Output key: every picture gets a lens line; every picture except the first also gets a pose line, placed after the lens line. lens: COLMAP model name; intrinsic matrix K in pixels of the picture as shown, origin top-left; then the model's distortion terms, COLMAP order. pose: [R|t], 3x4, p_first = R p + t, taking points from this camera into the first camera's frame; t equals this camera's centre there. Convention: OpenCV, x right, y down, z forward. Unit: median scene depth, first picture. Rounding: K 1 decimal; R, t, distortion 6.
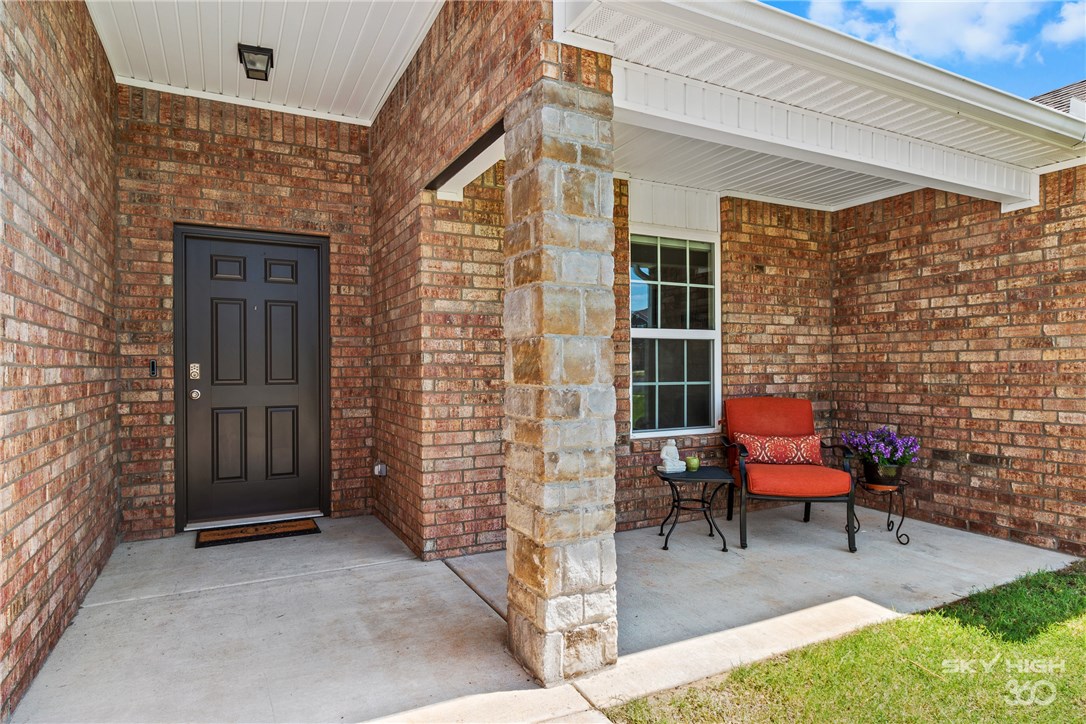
lens RADIAL K [[629.9, 0, 540.0], [0, 629.9, 367.6], [0, 0, 1]] dist [0.025099, 0.000006]
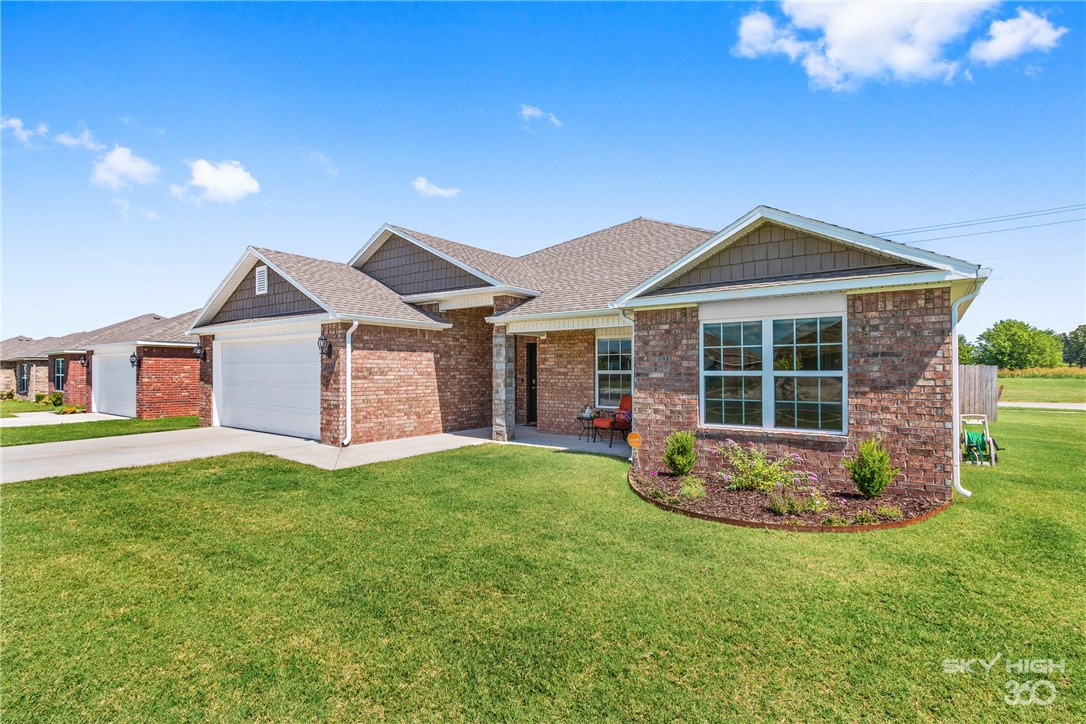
lens RADIAL K [[568.8, 0, 560.9], [0, 568.8, 364.1], [0, 0, 1]] dist [0.002926, 0.000073]
pose [[0.401362, -0.003653, -0.915912, 4.827014], [-0.001762, 0.999987, -0.004760, -0.153385], [0.915918, 0.003524, 0.401350, -0.486613]]
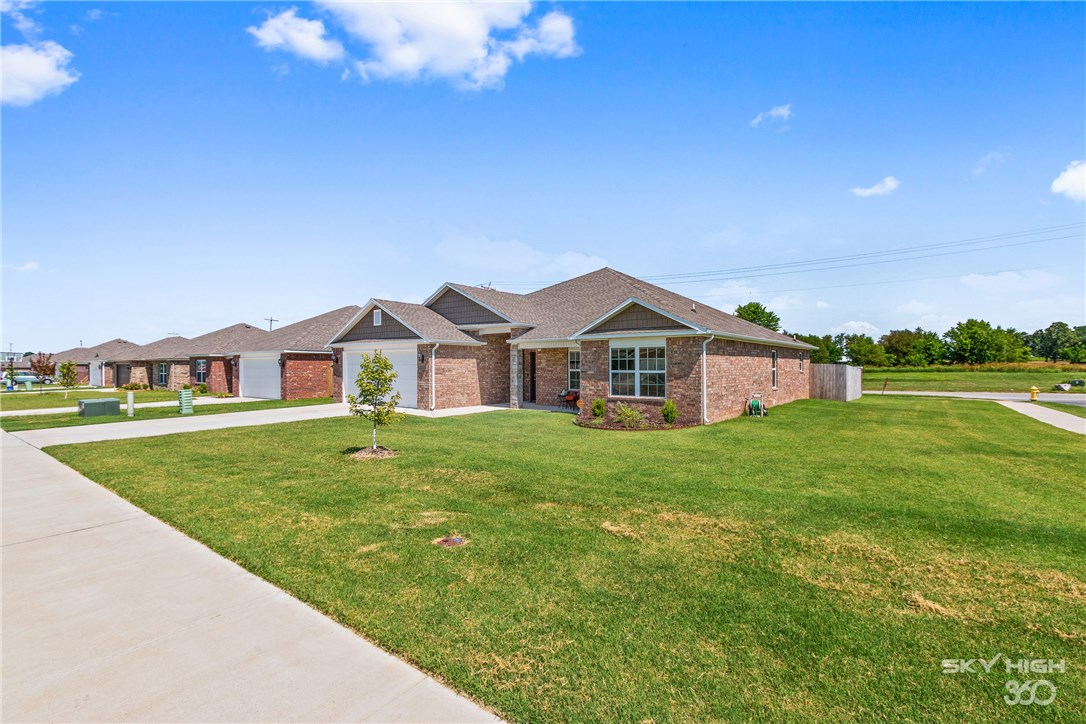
lens RADIAL K [[605.7, 0, 543.0], [0, 605.7, 362.0], [0, 0, 1]] dist [-0.000222, -0.000018]
pose [[0.351451, 0.002322, -0.936204, 9.123383], [0.000858, 0.999996, 0.002802, -0.262736], [0.936206, -0.001788, 0.351447, -1.902379]]
